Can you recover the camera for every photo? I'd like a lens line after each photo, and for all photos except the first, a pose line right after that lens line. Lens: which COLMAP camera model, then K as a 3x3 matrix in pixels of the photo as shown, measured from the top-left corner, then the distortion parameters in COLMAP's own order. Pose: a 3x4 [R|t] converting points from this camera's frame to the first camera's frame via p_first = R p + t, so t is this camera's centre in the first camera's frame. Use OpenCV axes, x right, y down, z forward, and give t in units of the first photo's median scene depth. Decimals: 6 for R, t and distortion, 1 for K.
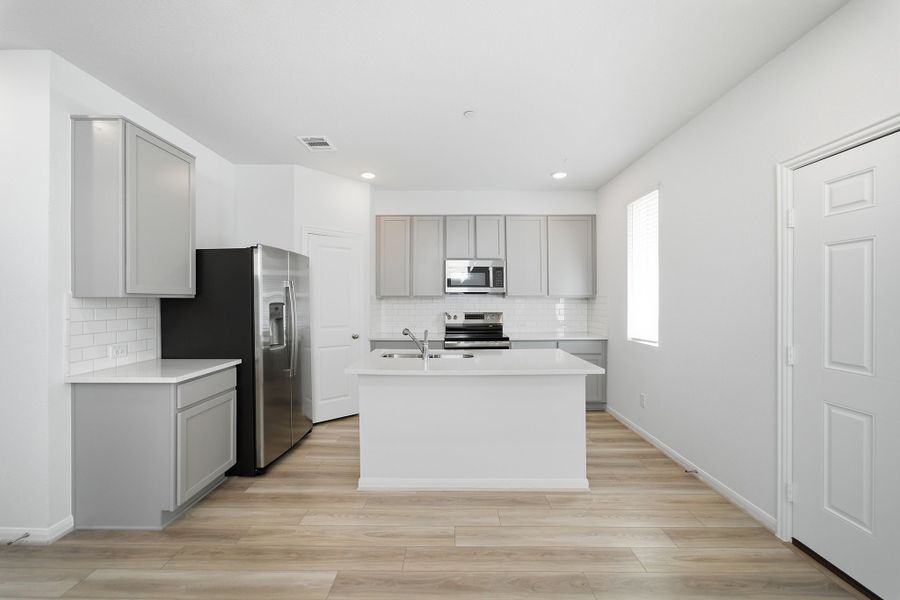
lens RADIAL K [[364.8, 0, 450.0], [0, 364.8, 300.0], [0, 0, 1]] dist [0.001974, 0.000289]
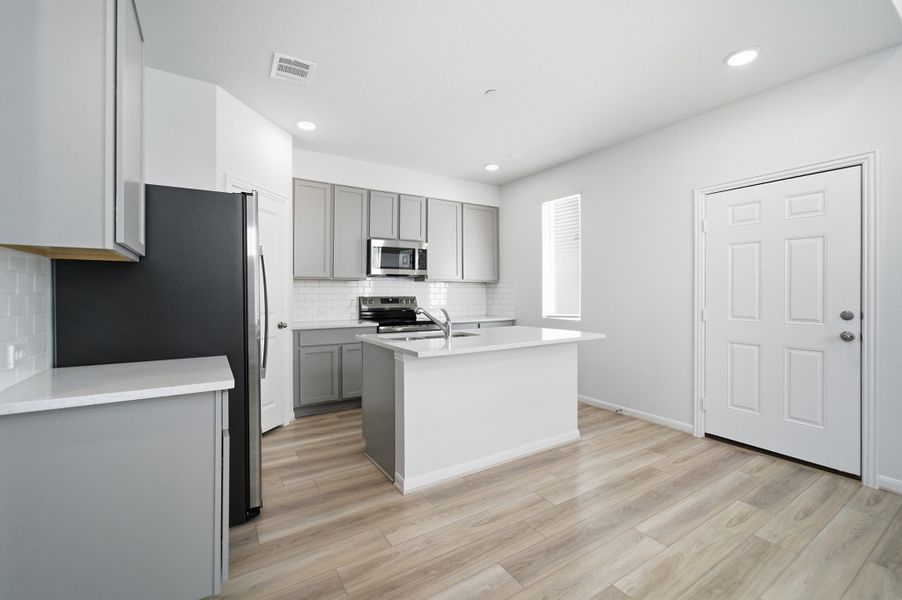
lens RADIAL K [[383.4, 0, 444.5], [0, 383.4, 292.6], [0, 0, 1]] dist [0.002085, 0.000468]
pose [[0.836867, 0.002176, 0.547402, -0.659538], [-0.000227, 0.999993, -0.003628, 0.049195], [-0.547407, 0.002912, 0.836862, 0.188461]]
